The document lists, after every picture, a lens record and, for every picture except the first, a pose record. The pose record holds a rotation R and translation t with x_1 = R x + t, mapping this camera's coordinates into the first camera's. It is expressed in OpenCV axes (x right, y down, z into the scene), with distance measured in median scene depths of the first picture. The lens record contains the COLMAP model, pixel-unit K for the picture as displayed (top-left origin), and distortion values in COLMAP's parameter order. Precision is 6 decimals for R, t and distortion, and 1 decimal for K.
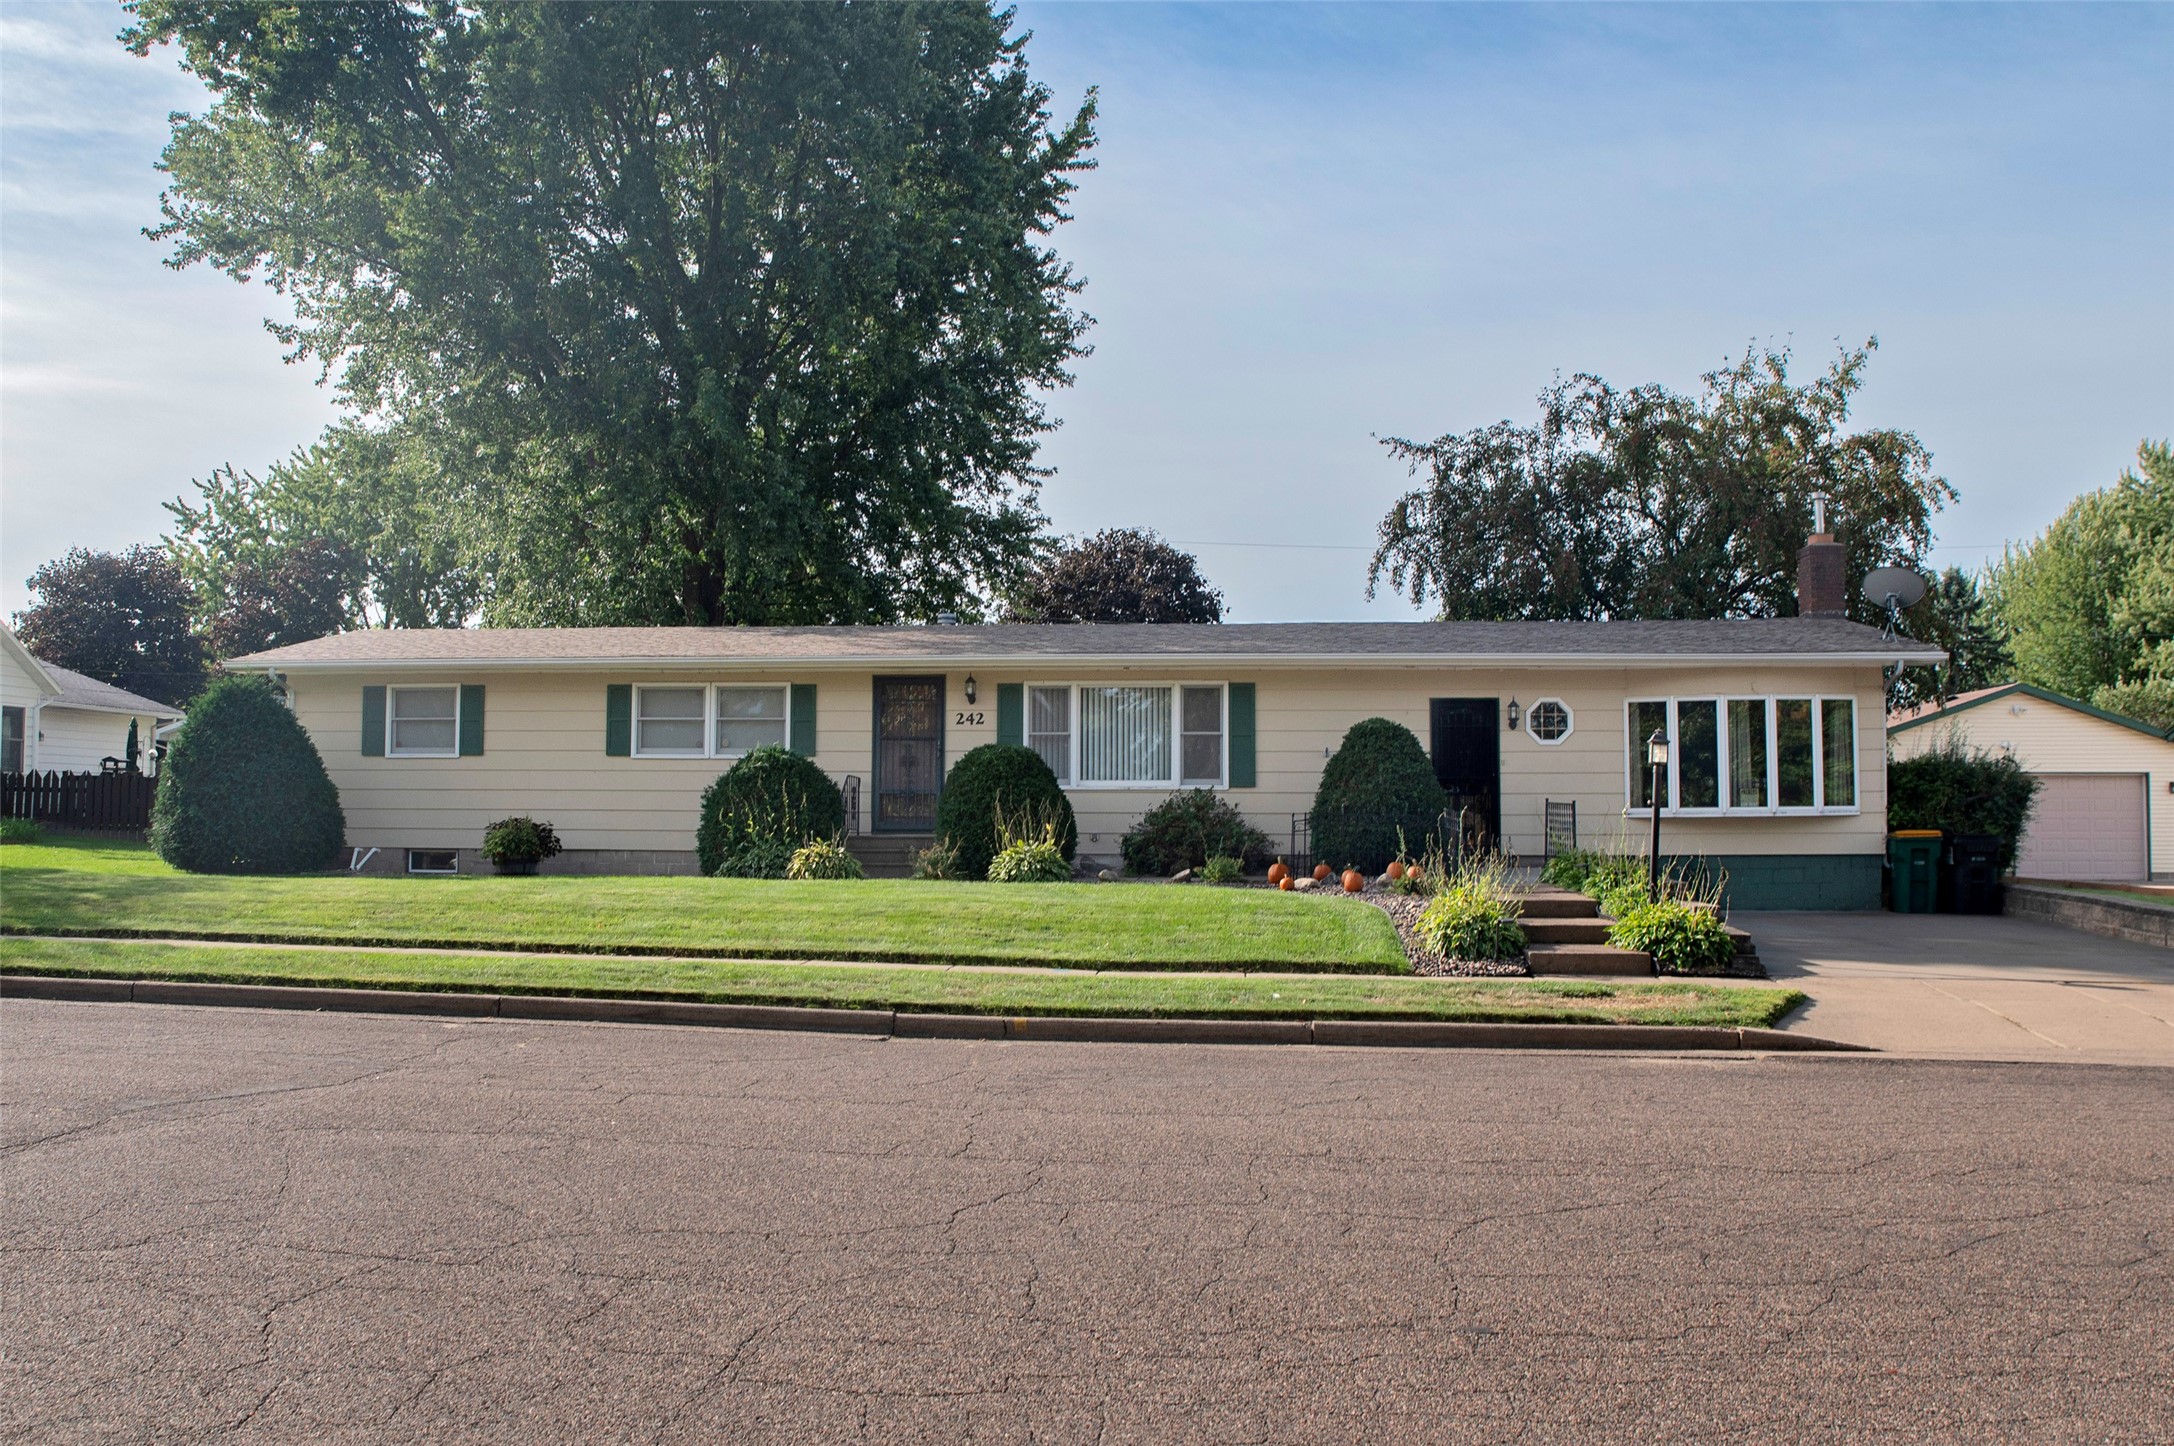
lens RADIAL K [[1943.2, 0, 1031.4], [0, 1943.2, 715.9], [0, 0, 1]] dist [-0.140927, 0.126385]
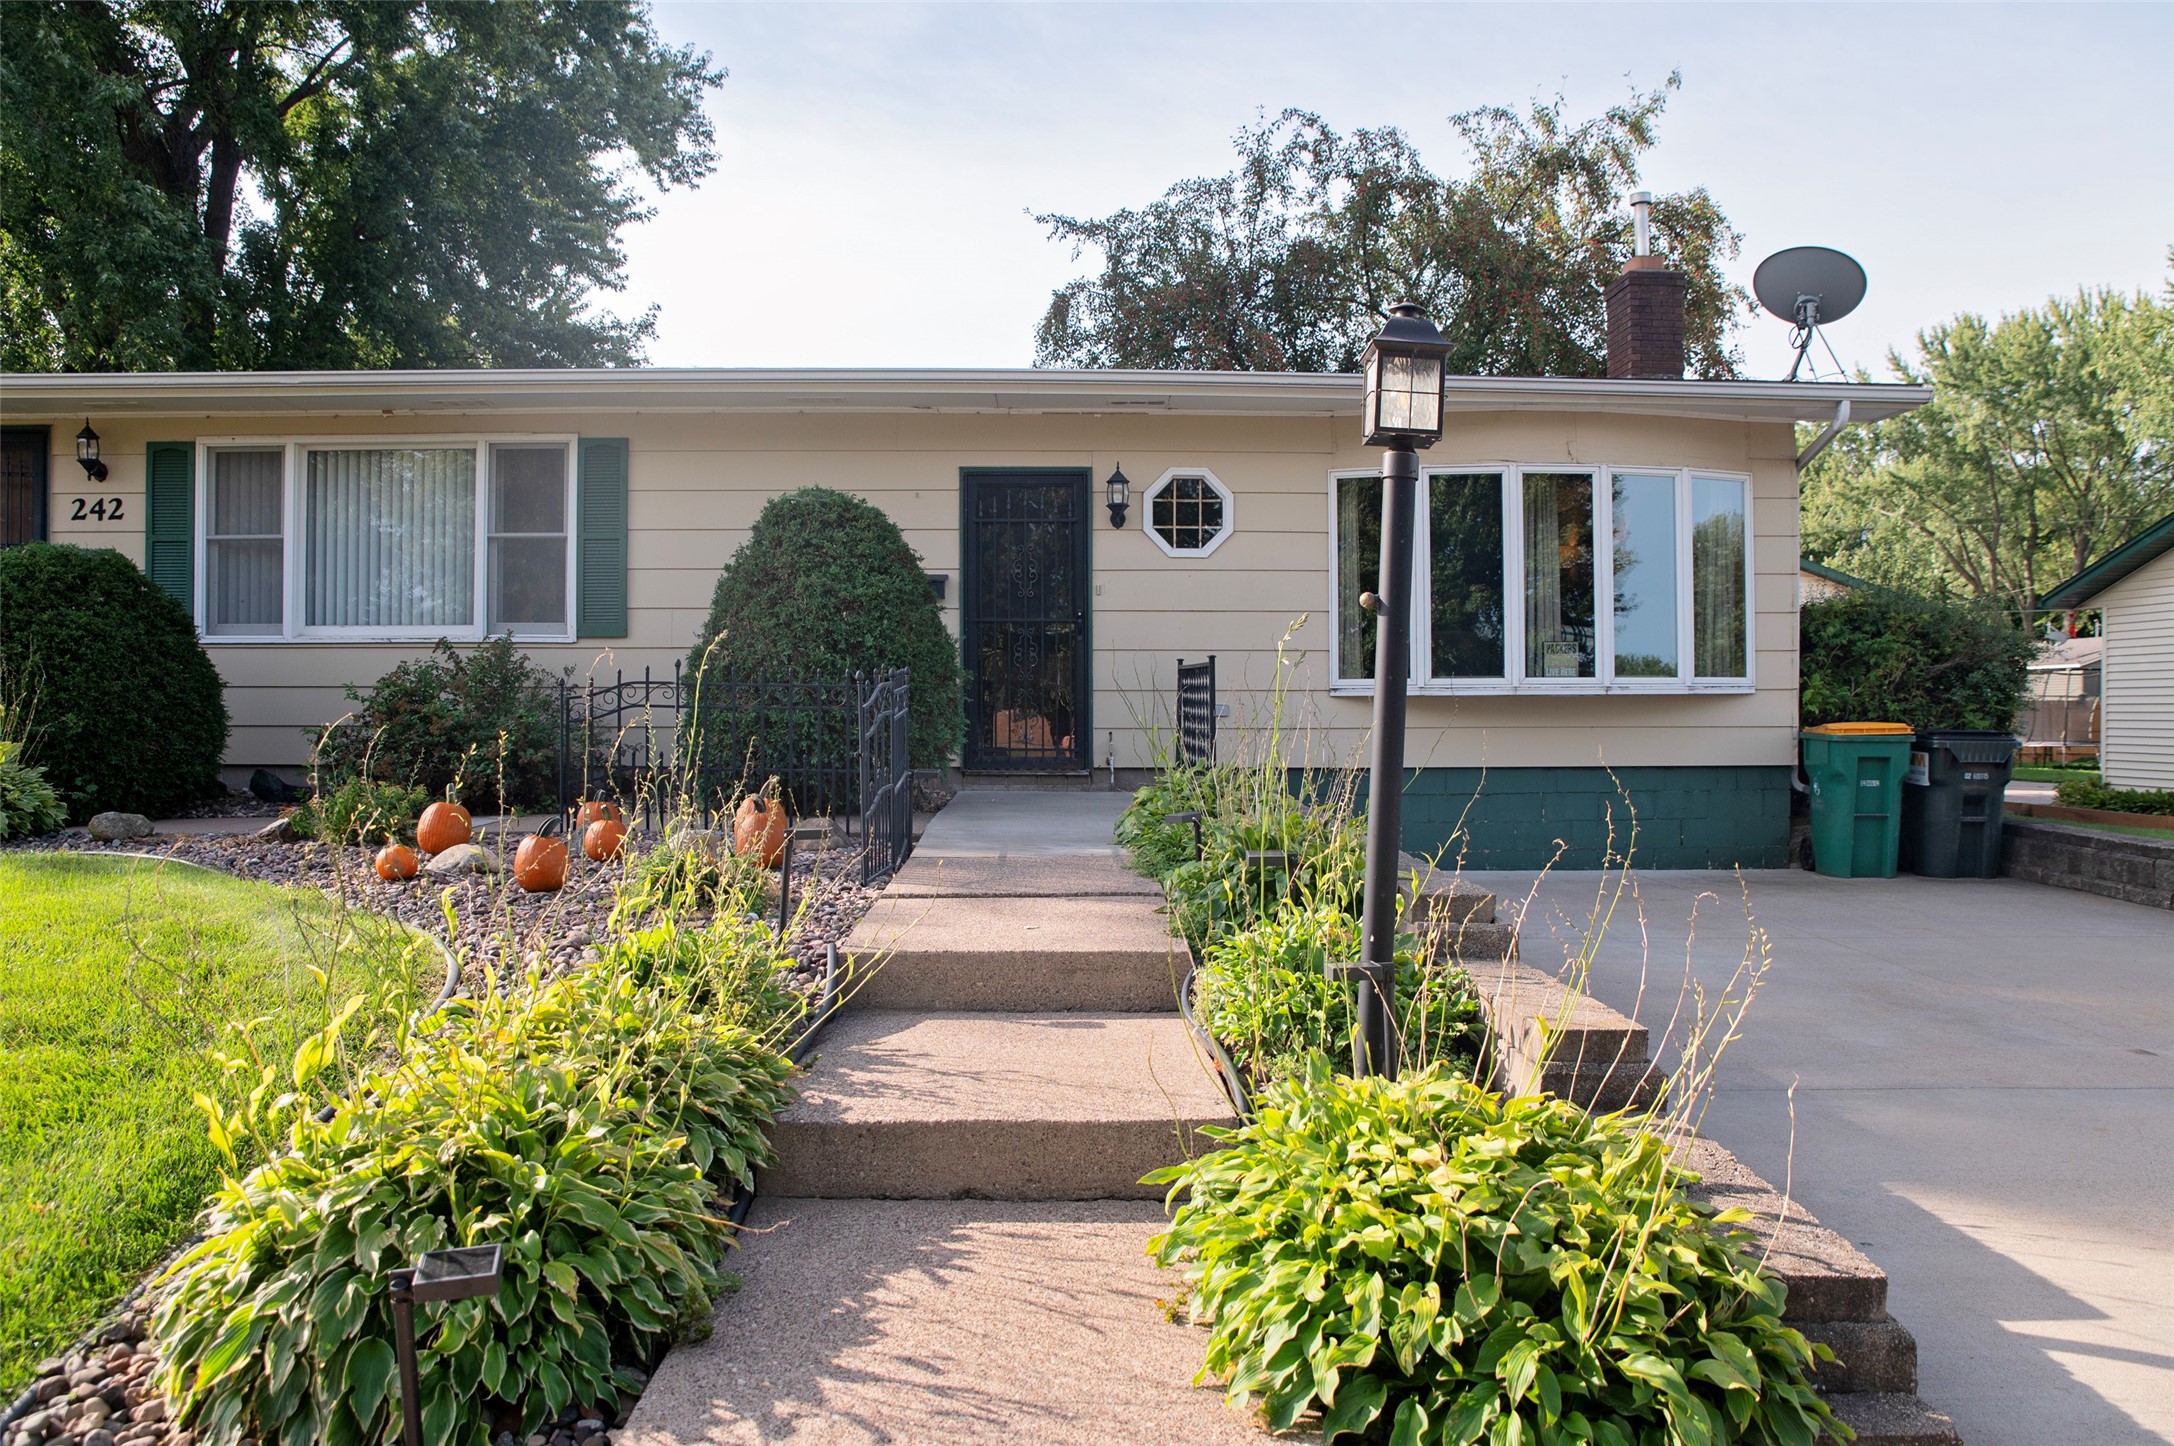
lens RADIAL K [[1524.4, 0, 1099.2], [0, 1524.4, 728.0], [0, 0, 1]] dist [-0.144376, 0.110255]
pose [[0.991593, -0.002322, 0.129378, 0.185672], [-0.005516, 0.998172, 0.060191, 0.035299], [-0.129282, -0.060399, 0.989767, 0.571968]]
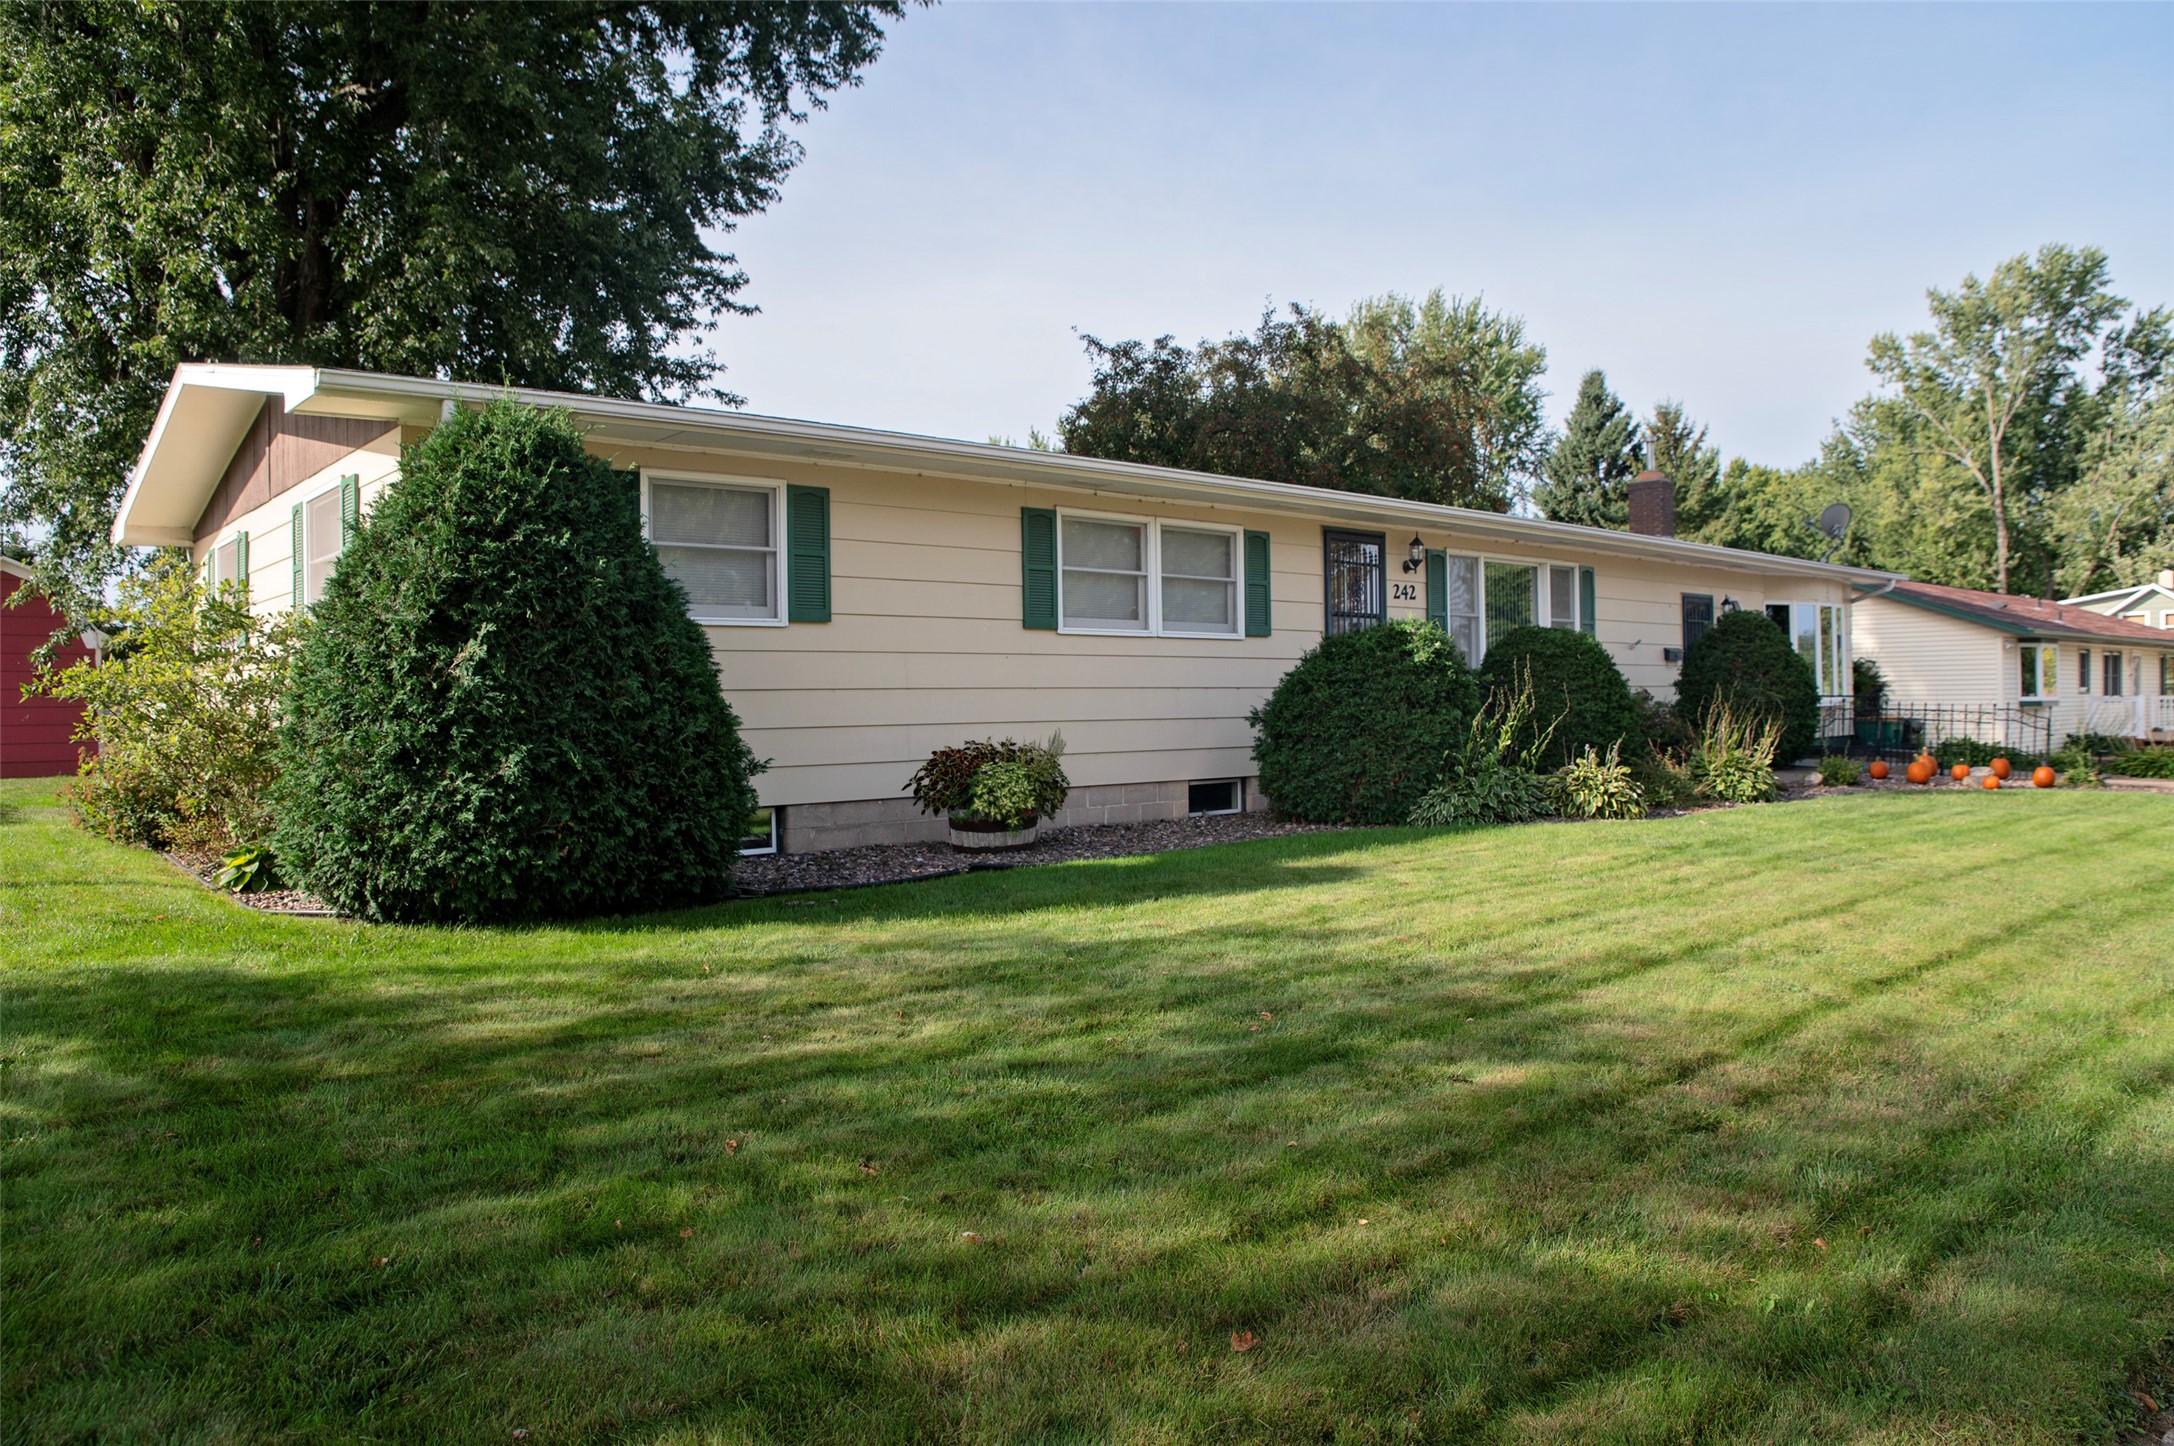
lens RADIAL K [[1481.2, 0, 1087.0], [0, 1481.2, 723.0], [0, 0, 1]] dist [-0.139134, 0.097865]
pose [[0.679589, -0.022409, 0.733251, -0.543873], [-0.021053, 0.998526, 0.050028, 0.026733], [-0.733291, -0.049436, 0.678115, 0.695362]]
